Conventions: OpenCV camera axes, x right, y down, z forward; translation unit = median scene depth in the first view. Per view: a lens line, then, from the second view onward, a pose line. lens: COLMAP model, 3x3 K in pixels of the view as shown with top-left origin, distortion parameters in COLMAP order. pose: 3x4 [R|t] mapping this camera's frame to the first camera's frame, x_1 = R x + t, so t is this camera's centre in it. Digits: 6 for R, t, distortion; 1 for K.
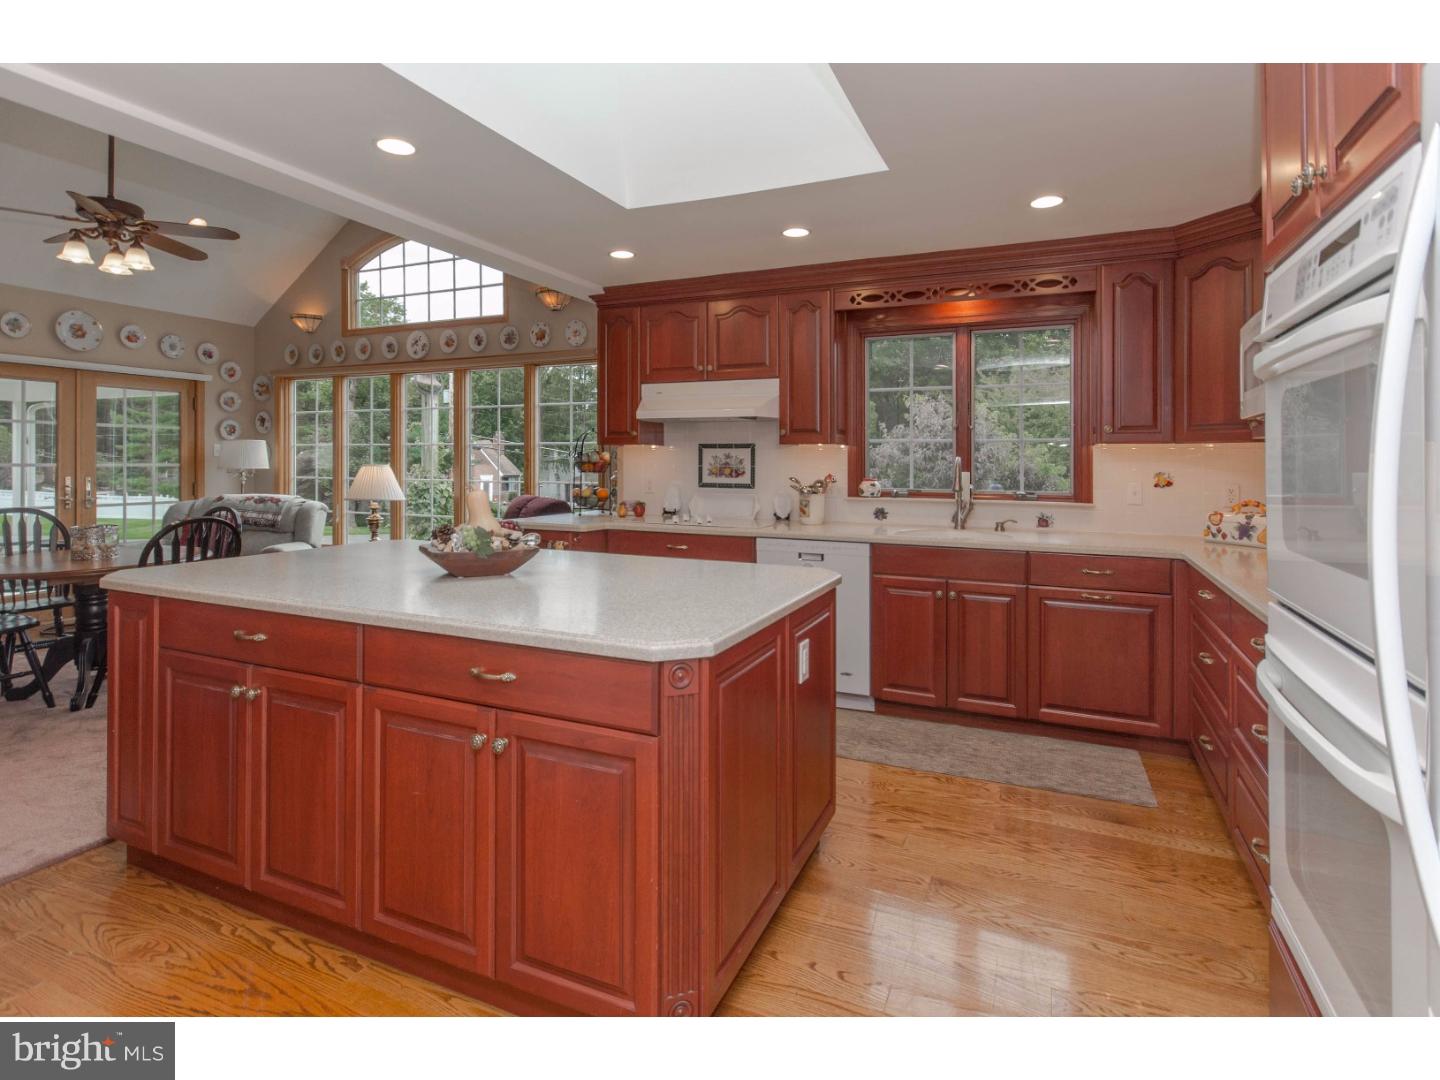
lens RADIAL K [[753.0, 0, 720.7], [0, 753.0, 466.0], [0, 0, 1]] dist [0.003337, -0.000263]
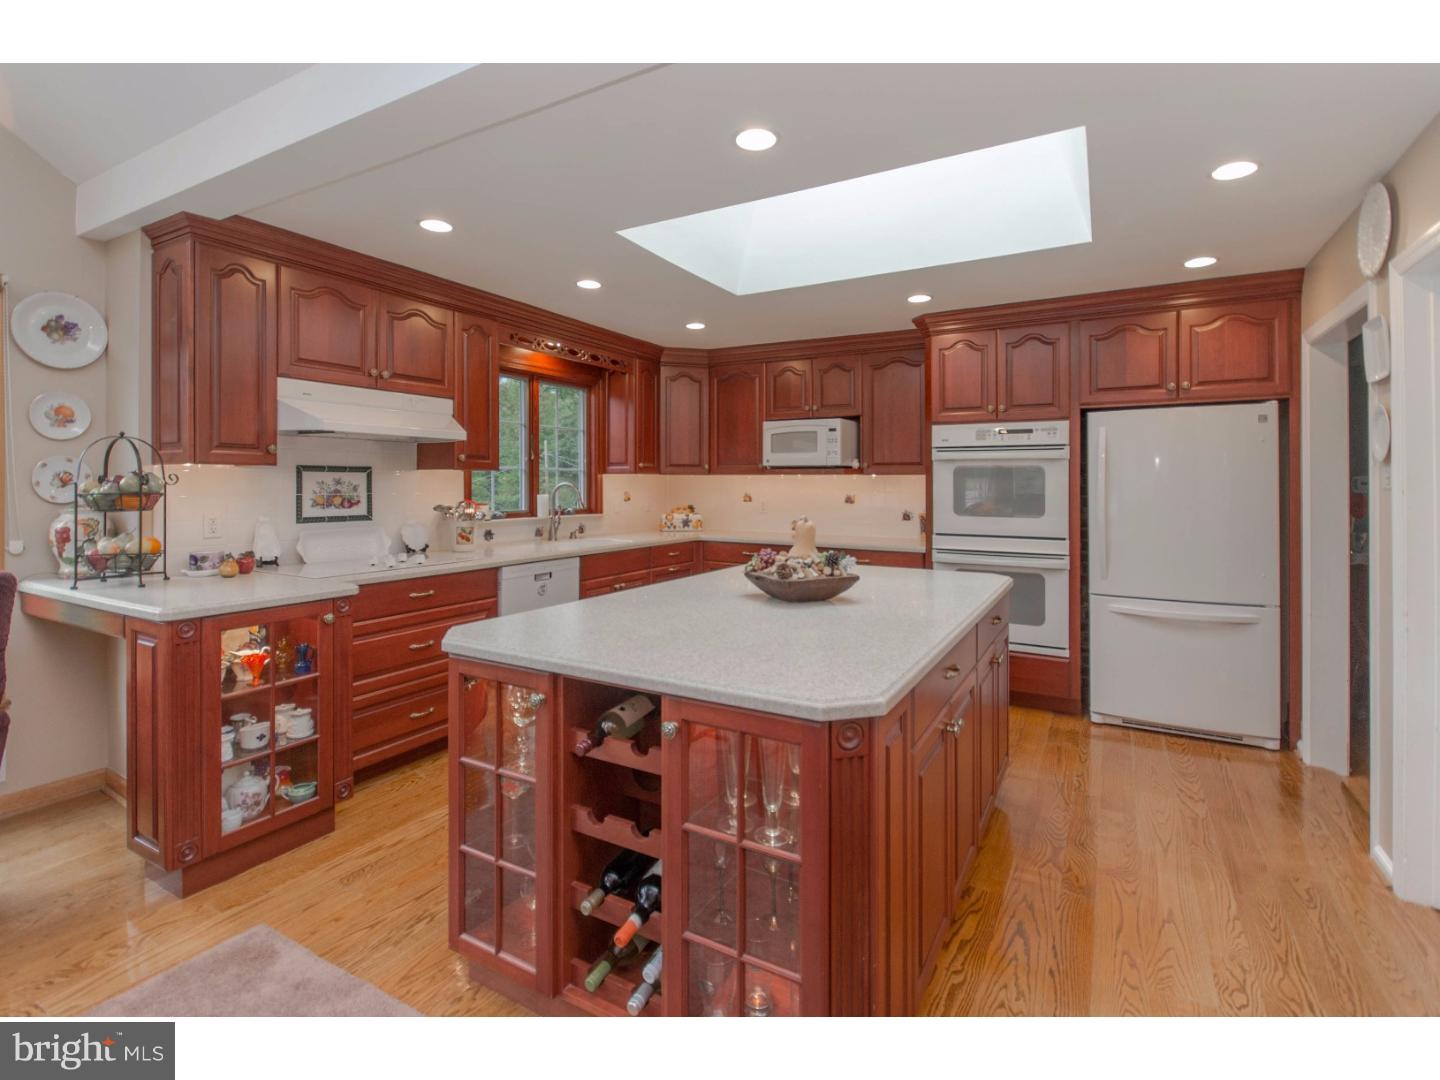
lens RADIAL K [[679.7, 0, 719.9], [0, 679.7, 500.8], [0, 0, 1]] dist [-0.000747, -0.000062]
pose [[0.094588, -0.032748, 0.994978, -0.517600], [0.000955, 0.999461, 0.032804, -0.012471], [-0.995516, -0.002153, 0.094569, 0.410828]]
